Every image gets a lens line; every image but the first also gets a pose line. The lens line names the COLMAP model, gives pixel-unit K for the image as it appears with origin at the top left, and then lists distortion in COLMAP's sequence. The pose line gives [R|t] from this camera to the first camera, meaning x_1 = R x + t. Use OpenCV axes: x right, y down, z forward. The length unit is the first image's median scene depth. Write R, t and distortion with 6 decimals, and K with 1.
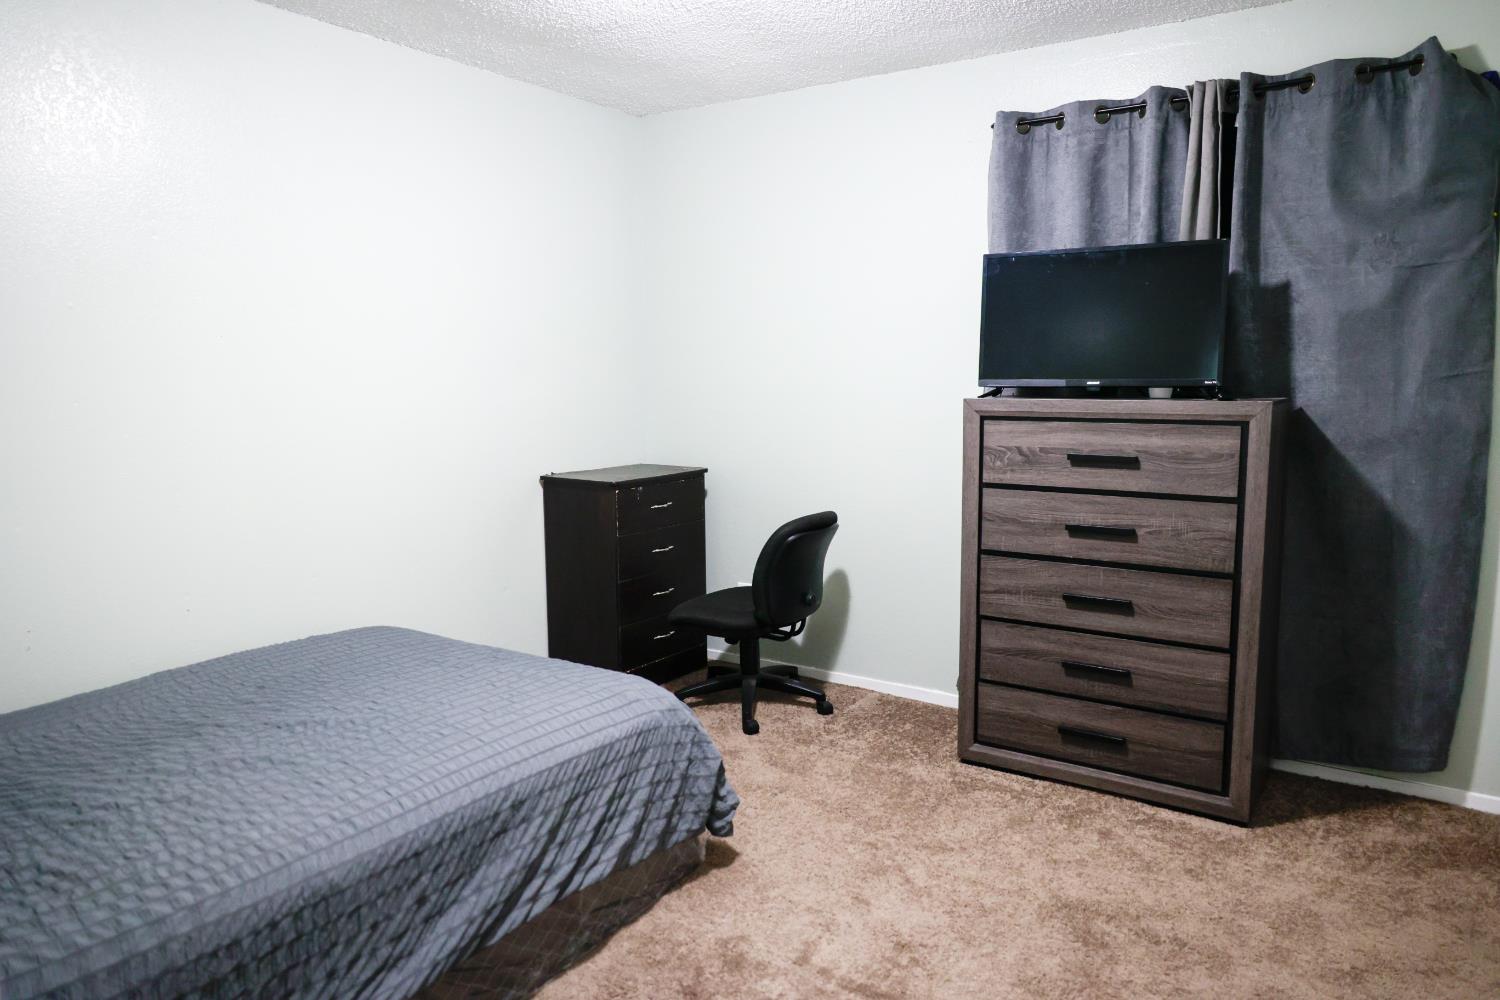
lens RADIAL K [[1003.9, 0, 750.0], [0, 1003.9, 500.0], [0, 0, 1]] dist [0.000425, 0.000496]
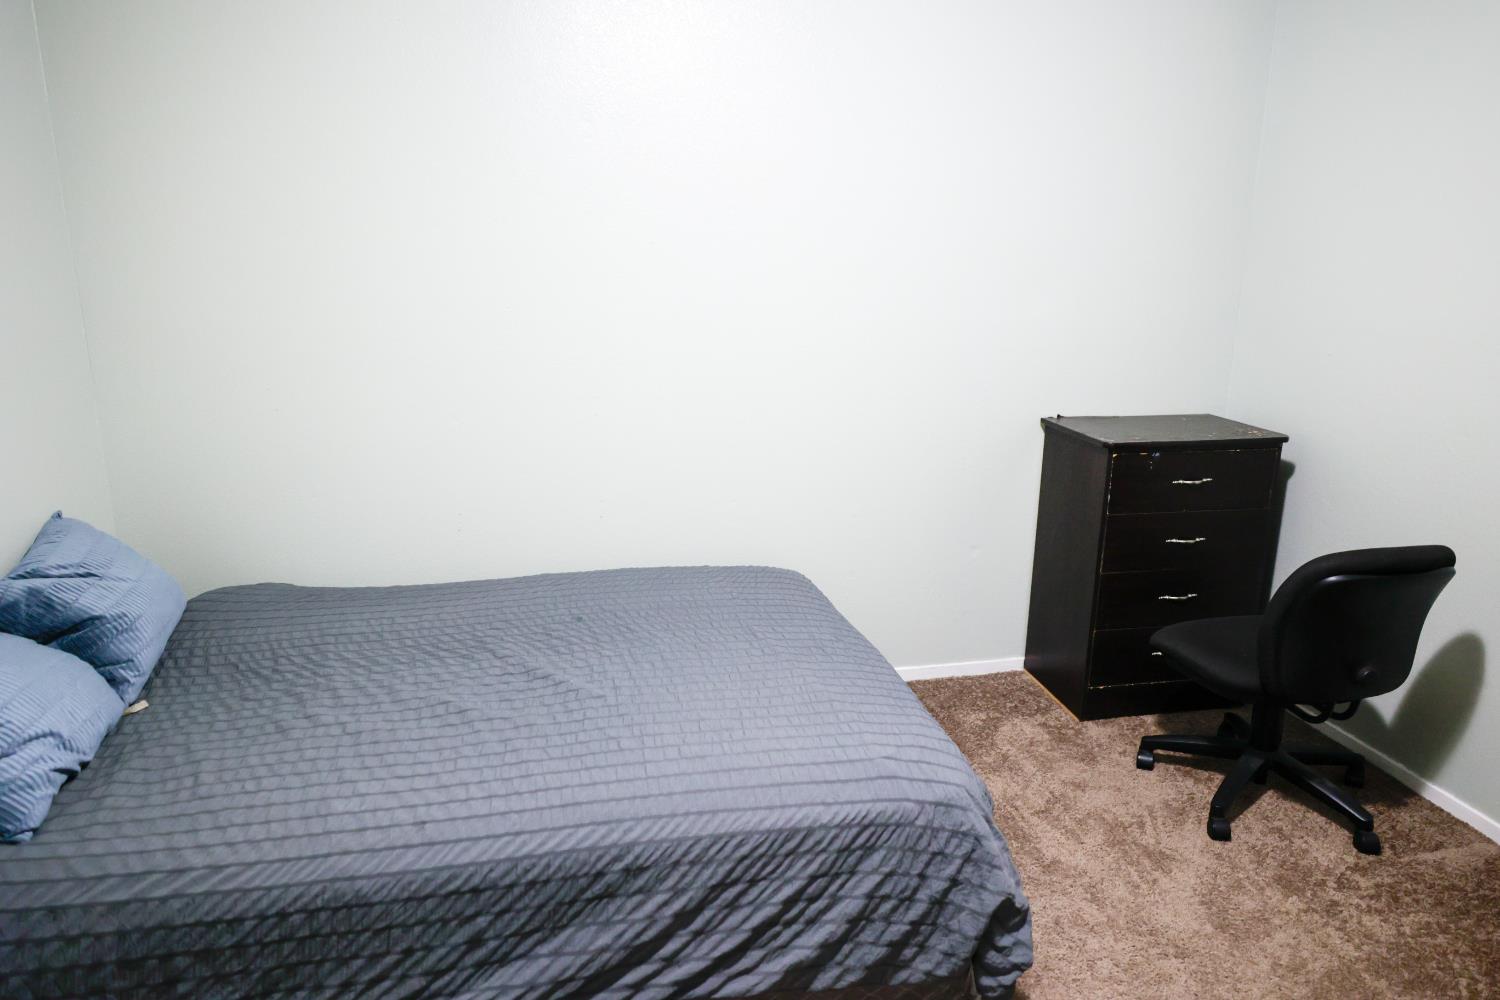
lens RADIAL K [[1003.9, 0, 750.0], [0, 1003.9, 500.0], [0, 0, 1]] dist [0.000425, 0.000496]
pose [[0.727326, 0.194008, -0.658300, 0.281820], [-0.109903, 0.979758, 0.167318, -0.119102], [0.677435, -0.049346, 0.733925, 0.456833]]
